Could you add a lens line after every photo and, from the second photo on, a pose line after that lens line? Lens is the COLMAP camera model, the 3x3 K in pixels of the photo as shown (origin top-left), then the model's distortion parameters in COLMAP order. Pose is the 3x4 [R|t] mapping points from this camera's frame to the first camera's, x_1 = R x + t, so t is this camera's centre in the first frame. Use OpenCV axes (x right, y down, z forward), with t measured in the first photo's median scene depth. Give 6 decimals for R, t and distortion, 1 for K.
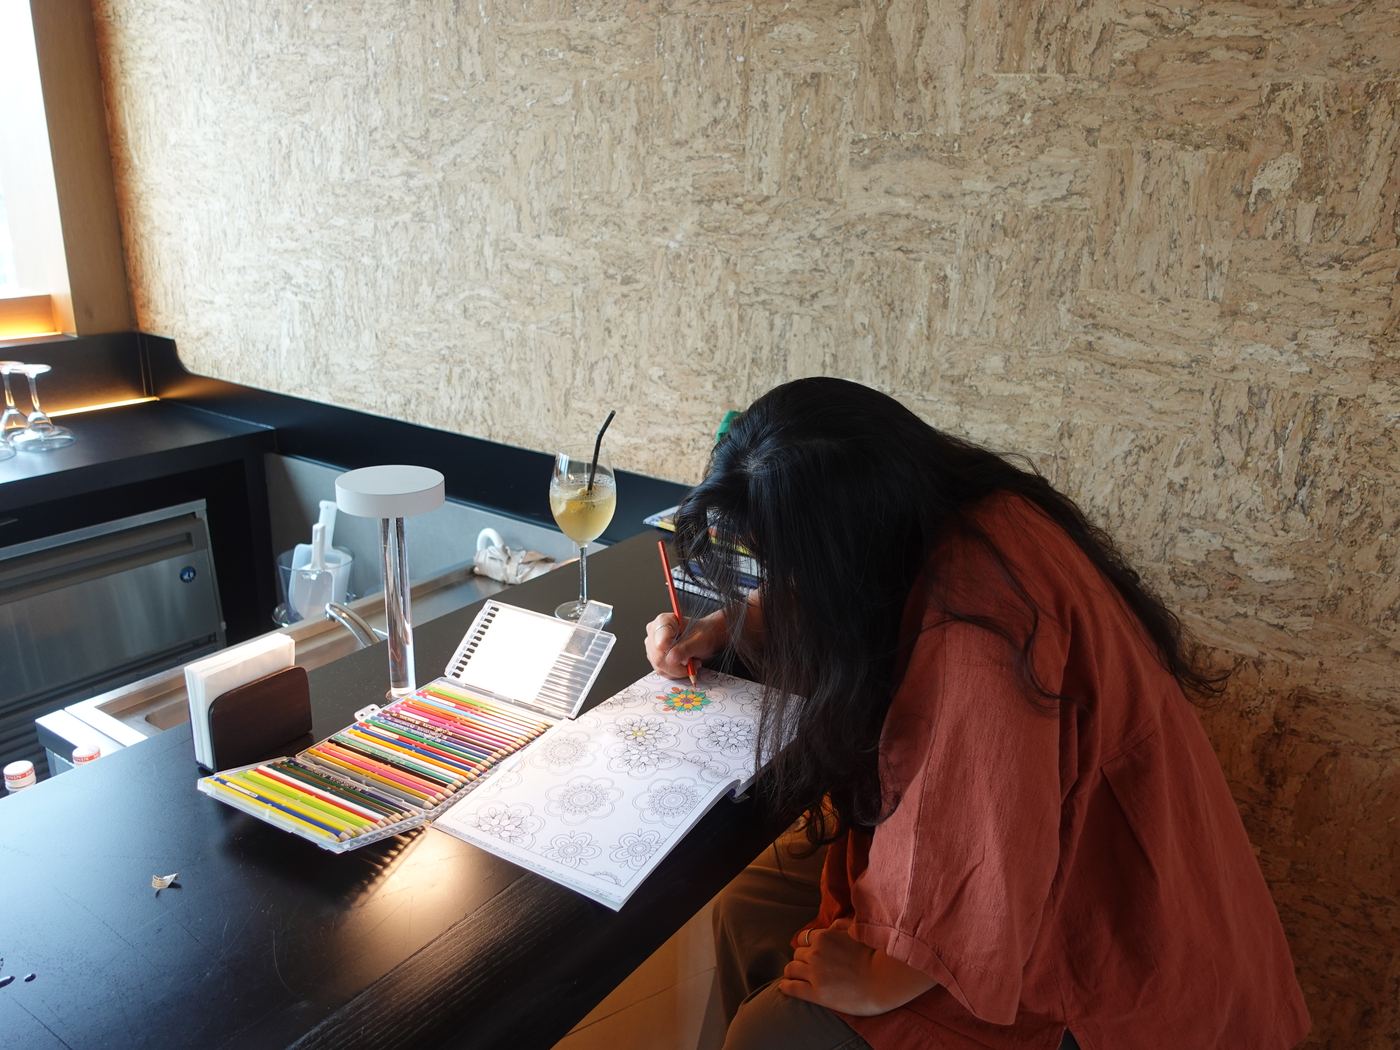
lens RADIAL K [[1080.2, 0, 700.0], [0, 1080.2, 525.0], [0, 0, 1]] dist [-0.006871, 0.000834]
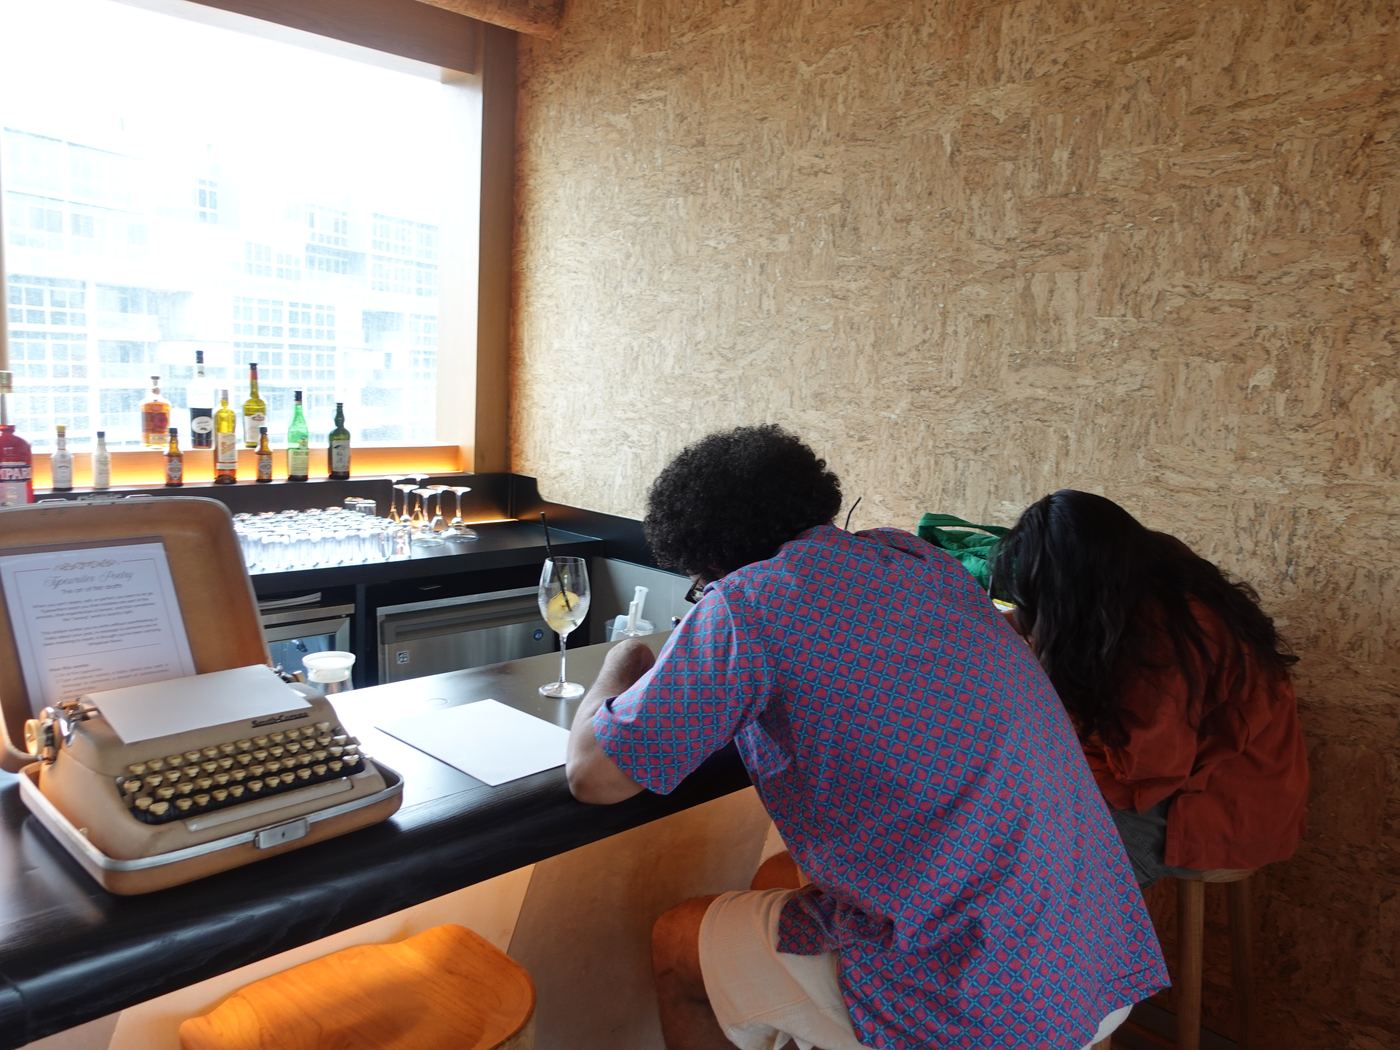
lens RADIAL K [[1085.2, 0, 700.0], [0, 1085.2, 525.0], [0, 0, 1]] dist [0.001650, 0.000091]
pose [[0.982368, 0.042187, -0.182134, -0.007968], [-0.074195, 0.982180, -0.172681, 0.205341], [0.171604, 0.183149, 0.967992, -0.592795]]
